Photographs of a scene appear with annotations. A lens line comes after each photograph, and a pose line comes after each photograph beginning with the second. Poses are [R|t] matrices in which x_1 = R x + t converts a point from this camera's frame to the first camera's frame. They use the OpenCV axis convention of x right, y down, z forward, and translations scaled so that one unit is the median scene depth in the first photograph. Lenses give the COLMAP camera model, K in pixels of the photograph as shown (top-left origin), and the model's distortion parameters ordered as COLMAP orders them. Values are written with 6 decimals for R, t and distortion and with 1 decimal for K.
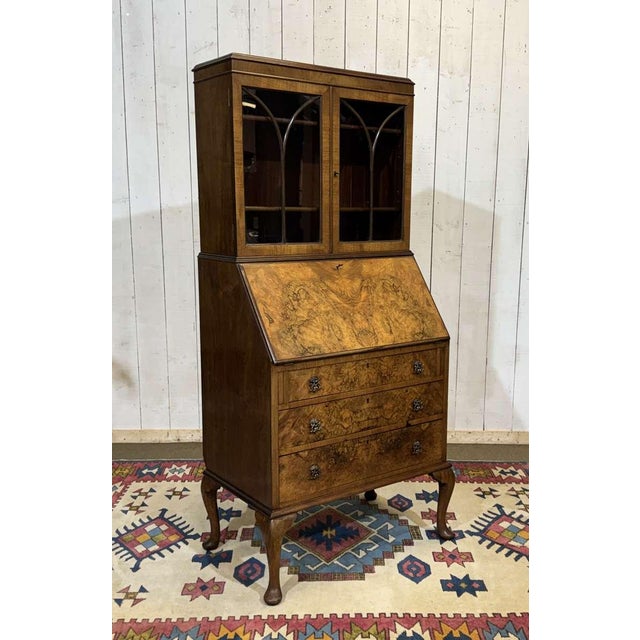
lens RADIAL K [[756.9, 0, 336.0], [0, 756.9, 328.8], [0, 0, 1]] dist [0.090987, 0.000000]
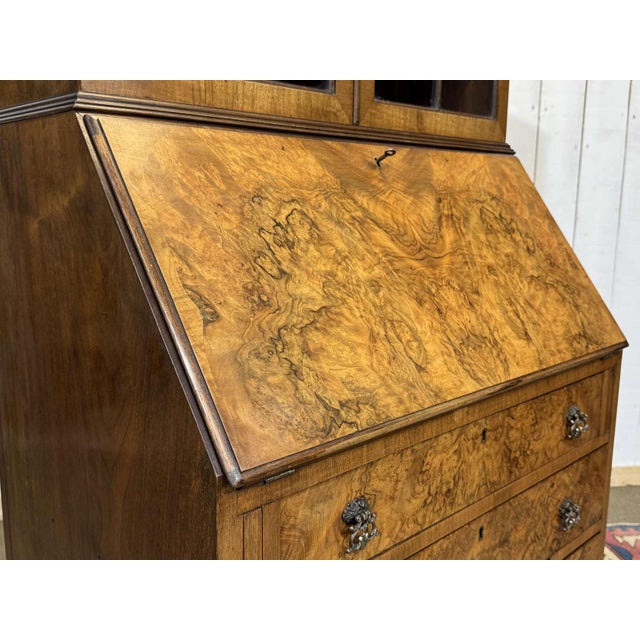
lens RADIAL K [[665.4, 0, 317.3], [0, 665.4, 320.4], [0, 0, 1]] dist [0.077272, 0.000000]
pose [[0.990579, -0.018851, 0.135636, -0.071545], [0.016482, 0.999692, 0.018566, -0.010953], [-0.135944, -0.016155, 0.990585, 0.678177]]
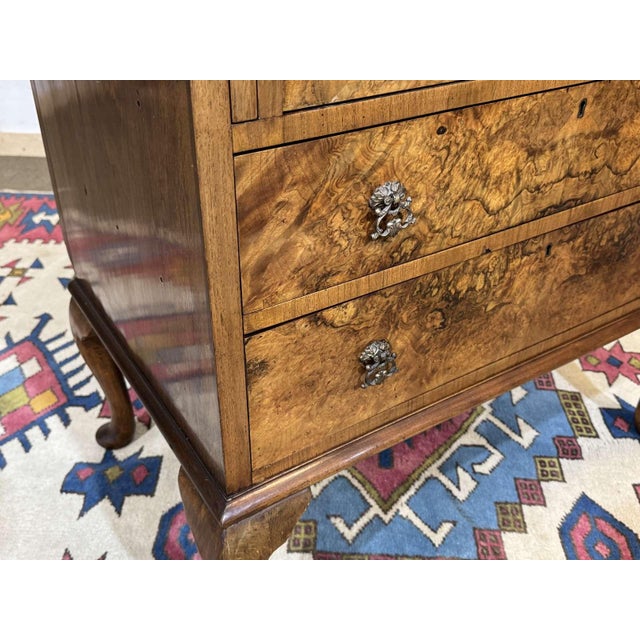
lens RADIAL K [[665.4, 0, 319.4], [0, 665.4, 331.3], [0, 0, 1]] dist [0.077272, 0.000000]
pose [[0.998280, 0.045670, -0.036759, -0.037810], [-0.025557, 0.903312, 0.428222, 0.063835], [0.052762, -0.426546, 0.902926, 0.719282]]
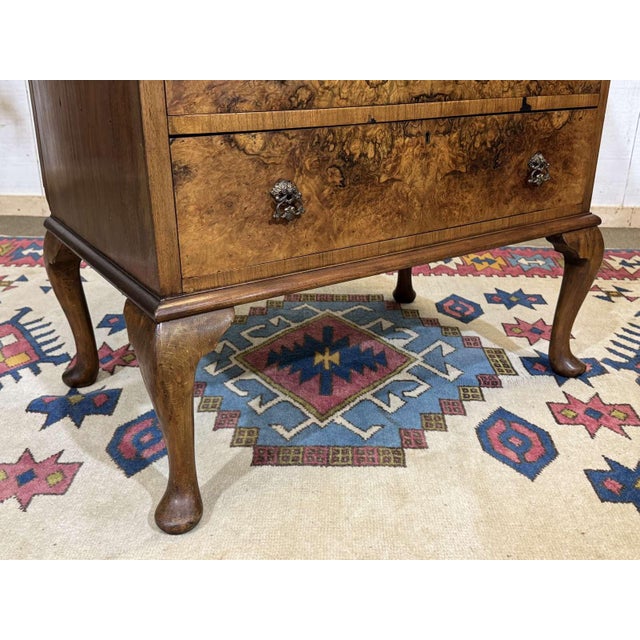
lens RADIAL K [[665.4, 0, 321.1], [0, 665.4, 334.8], [0, 0, 1]] dist [0.077272, 0.000000]
pose [[0.999319, 0.019921, -0.031071, 0.000480], [-0.012164, 0.972564, 0.232318, 0.164415], [0.034846, -0.231782, 0.972144, 0.629209]]
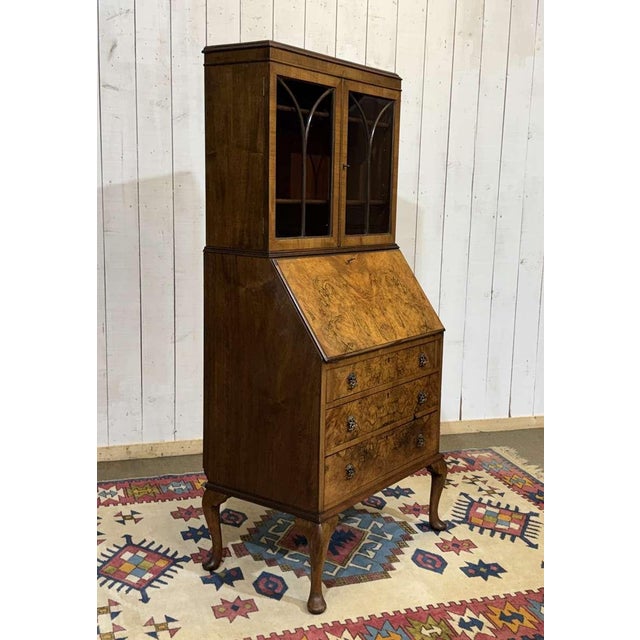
lens RADIAL K [[863.3, 0, 353.8], [0, 863.3, 302.0], [0, 0, 1]] dist [0.076198, 0.000000]
pose [[0.941857, -0.023226, 0.335210, -0.363762], [0.031454, 0.999322, -0.019139, -0.006871], [-0.334538, 0.028570, 0.941949, -0.051075]]
